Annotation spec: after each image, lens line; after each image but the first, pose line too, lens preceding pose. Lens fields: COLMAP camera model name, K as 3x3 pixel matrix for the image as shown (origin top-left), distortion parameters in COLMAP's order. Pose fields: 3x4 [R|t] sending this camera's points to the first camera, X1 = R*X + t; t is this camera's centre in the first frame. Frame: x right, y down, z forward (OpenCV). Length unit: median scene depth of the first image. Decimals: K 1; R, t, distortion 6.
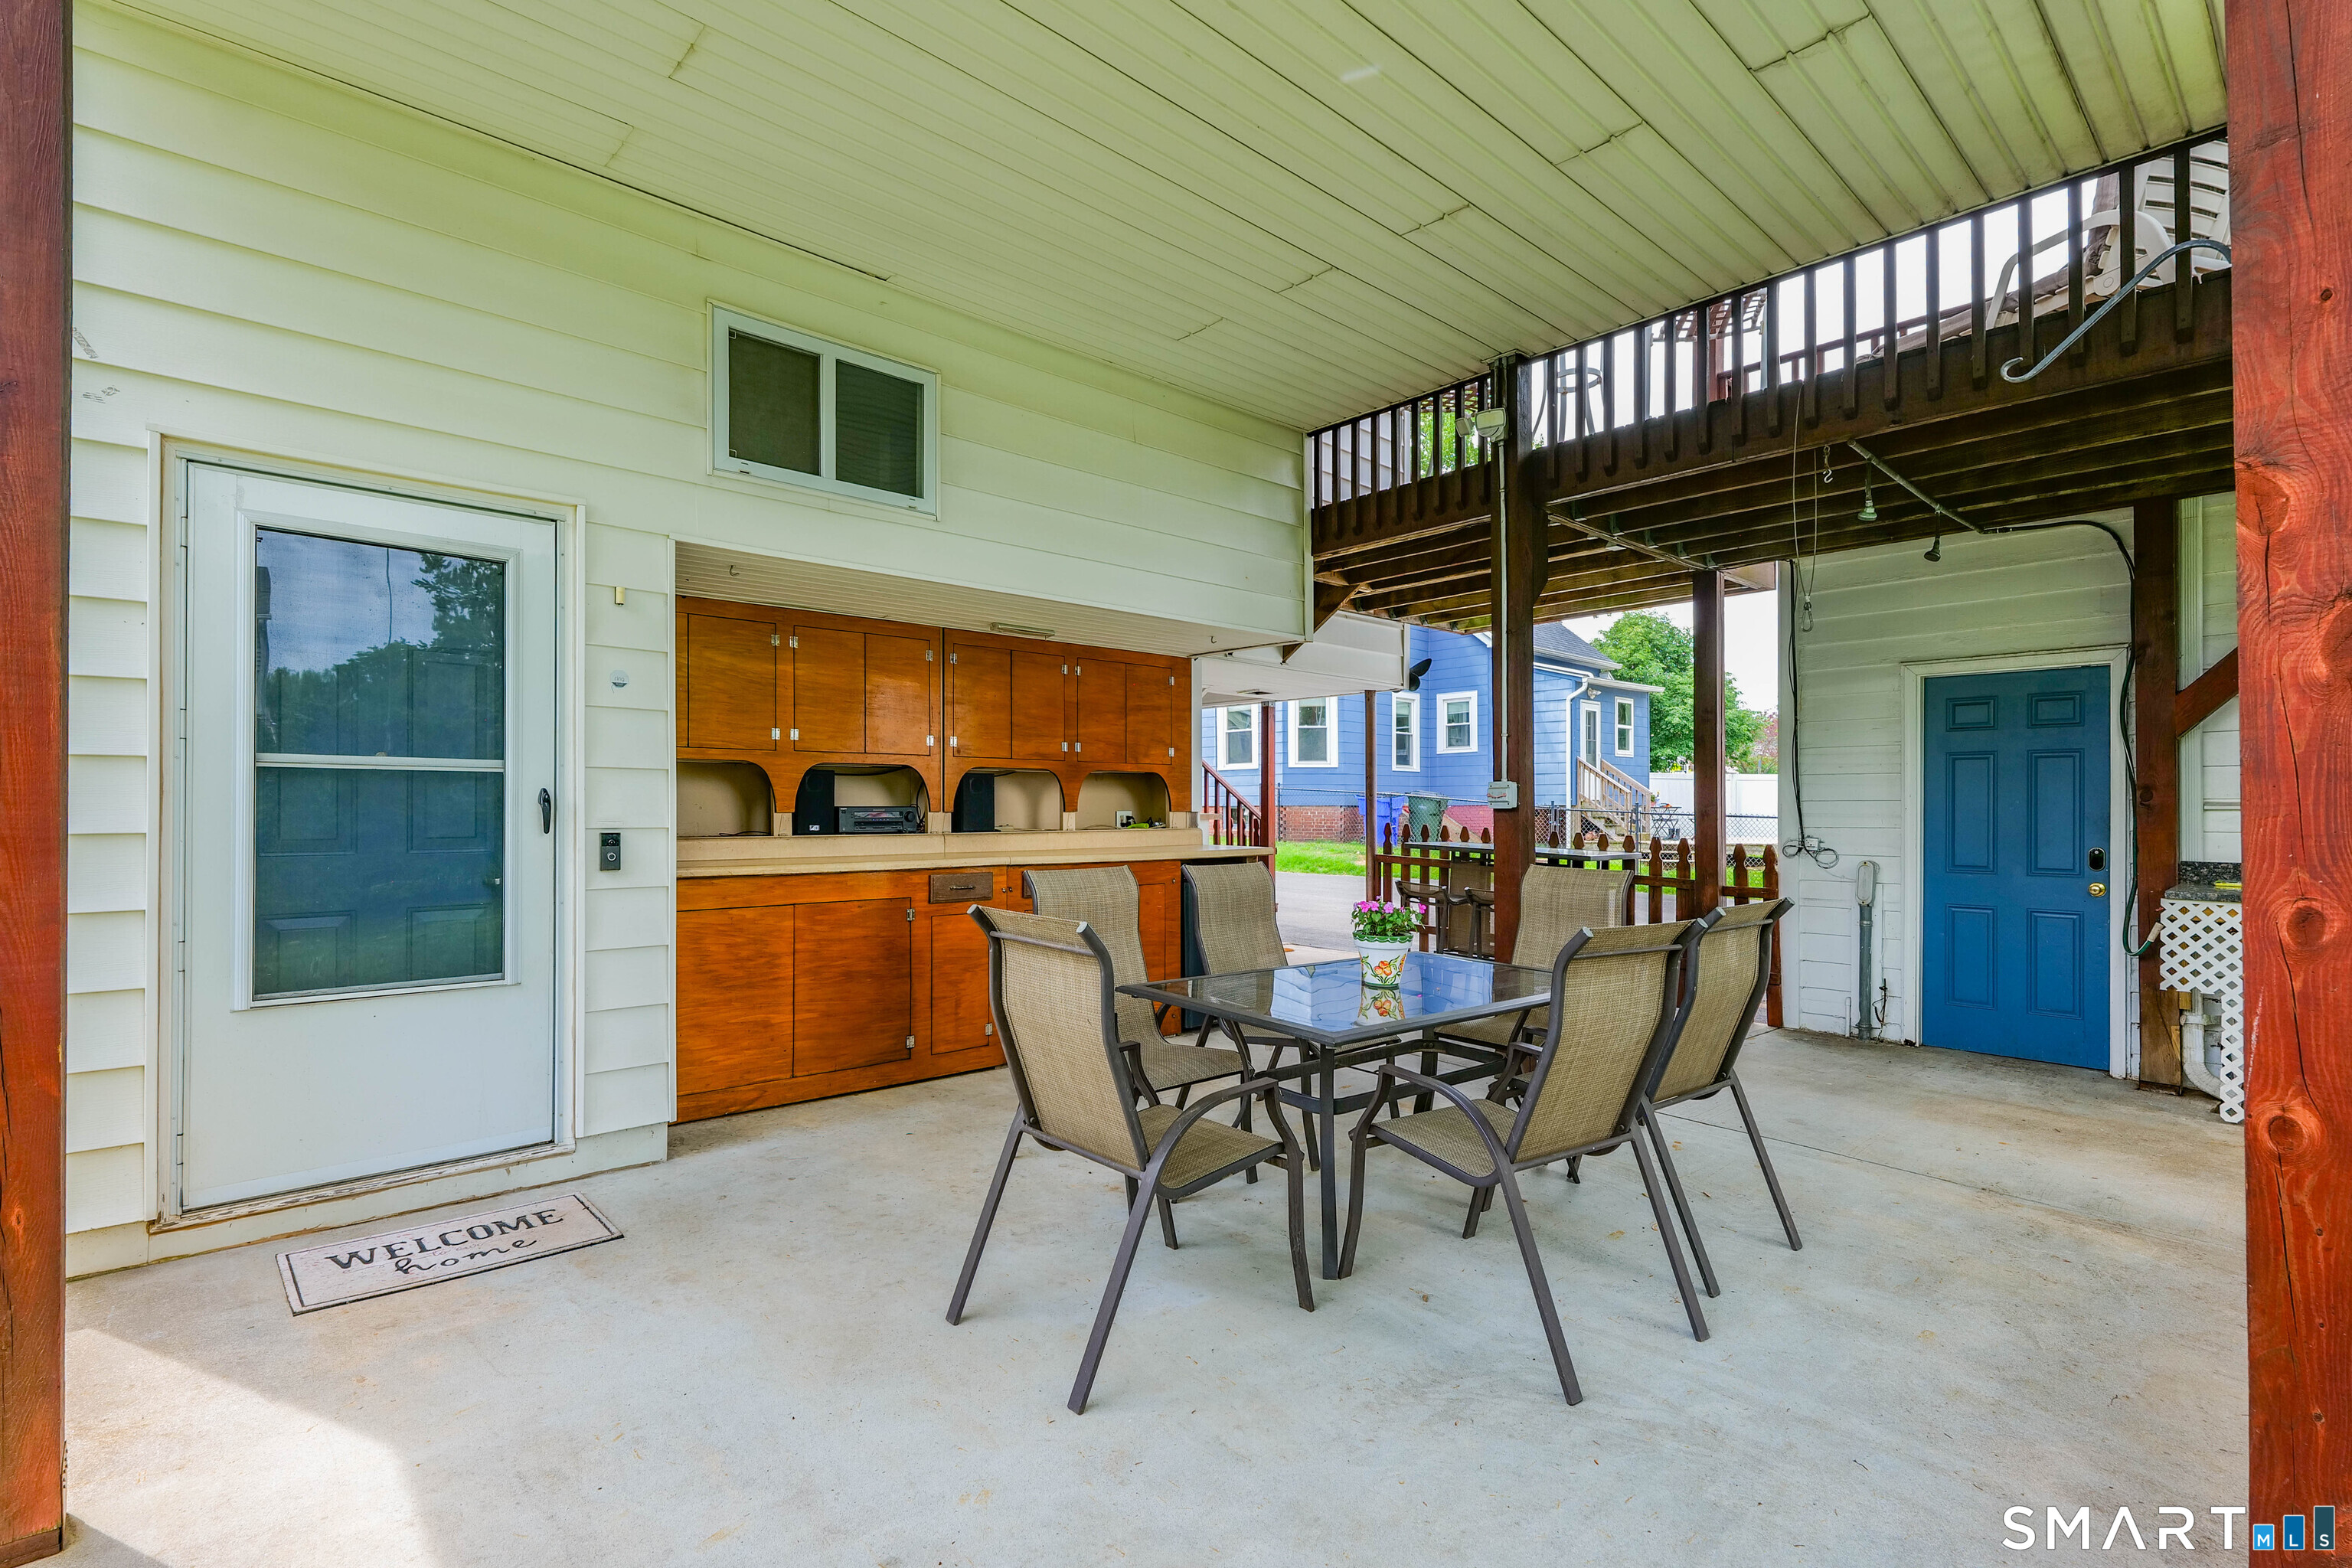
lens RADIAL K [[1083.5, 0, 1176.0], [0, 1083.5, 784.0], [0, 0, 1]] dist [-0.001195, -0.000405]
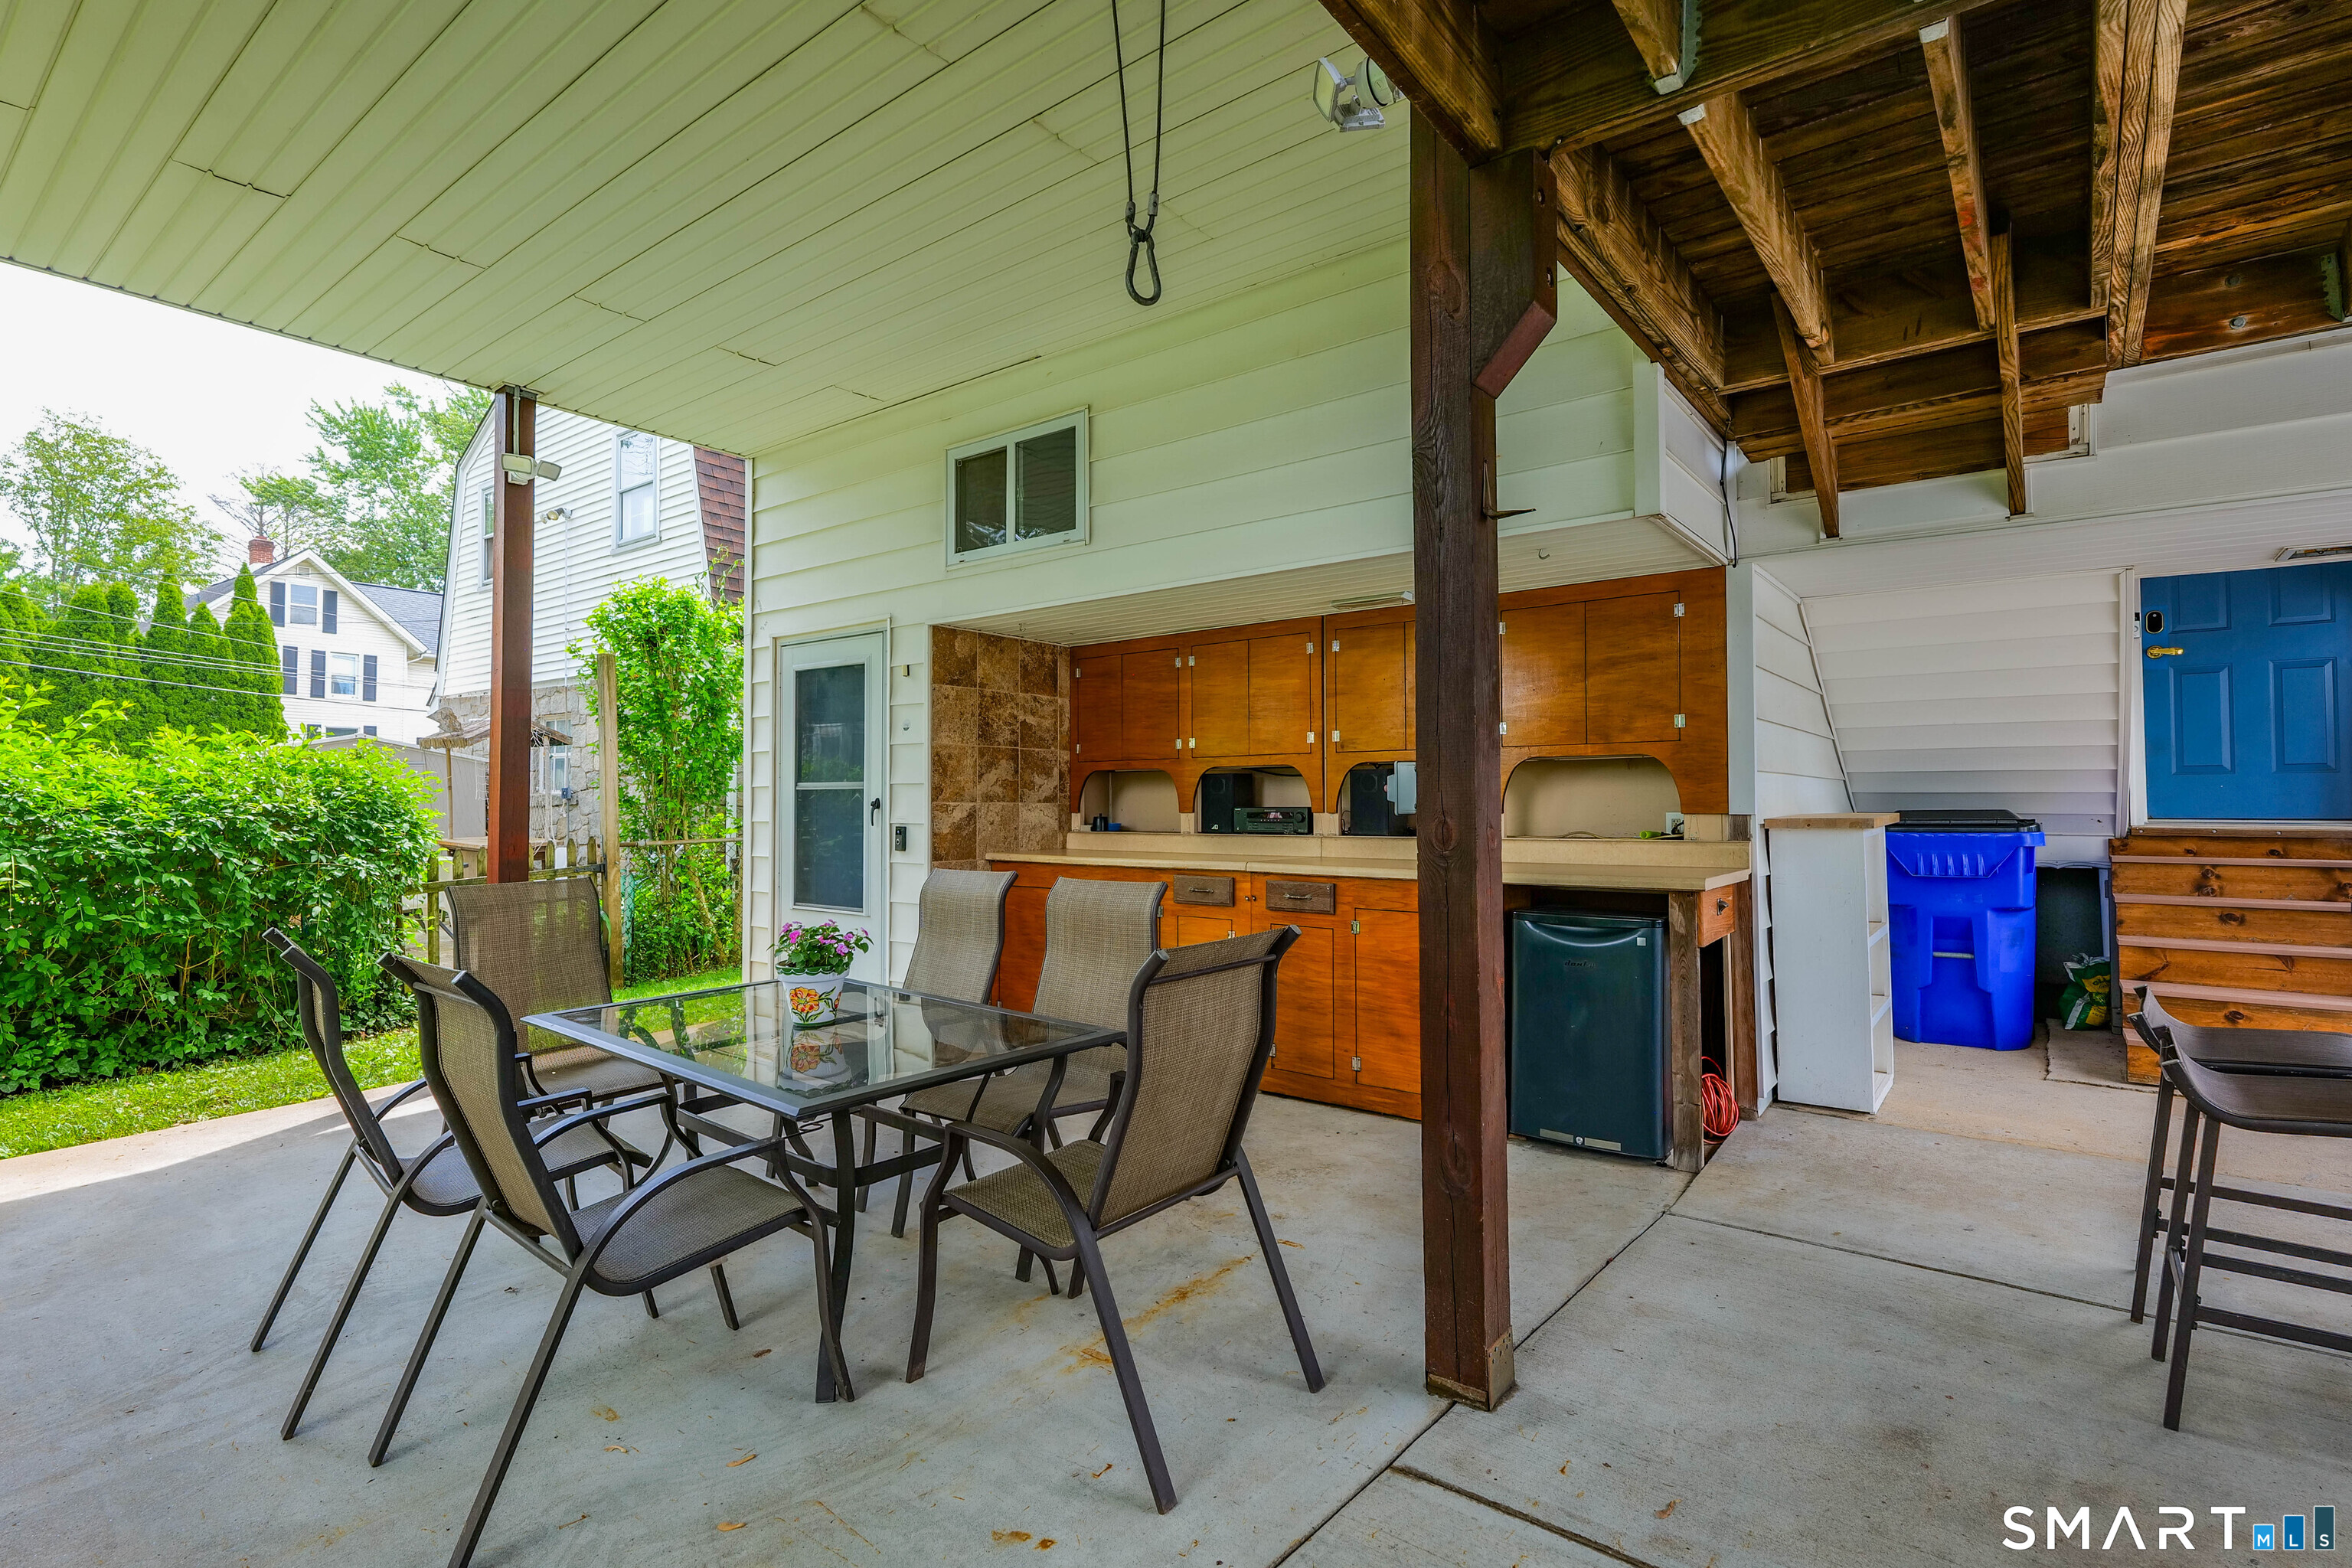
lens RADIAL K [[1150.7, 0, 1170.1], [0, 1150.7, 787.2], [0, 0, 1]] dist [-0.001143, -0.007687]
pose [[0.172482, -0.017380, -0.984859, 0.816543], [0.025184, 0.999595, -0.013229, 0.014934], [0.984691, -0.022521, 0.172850, 0.774966]]
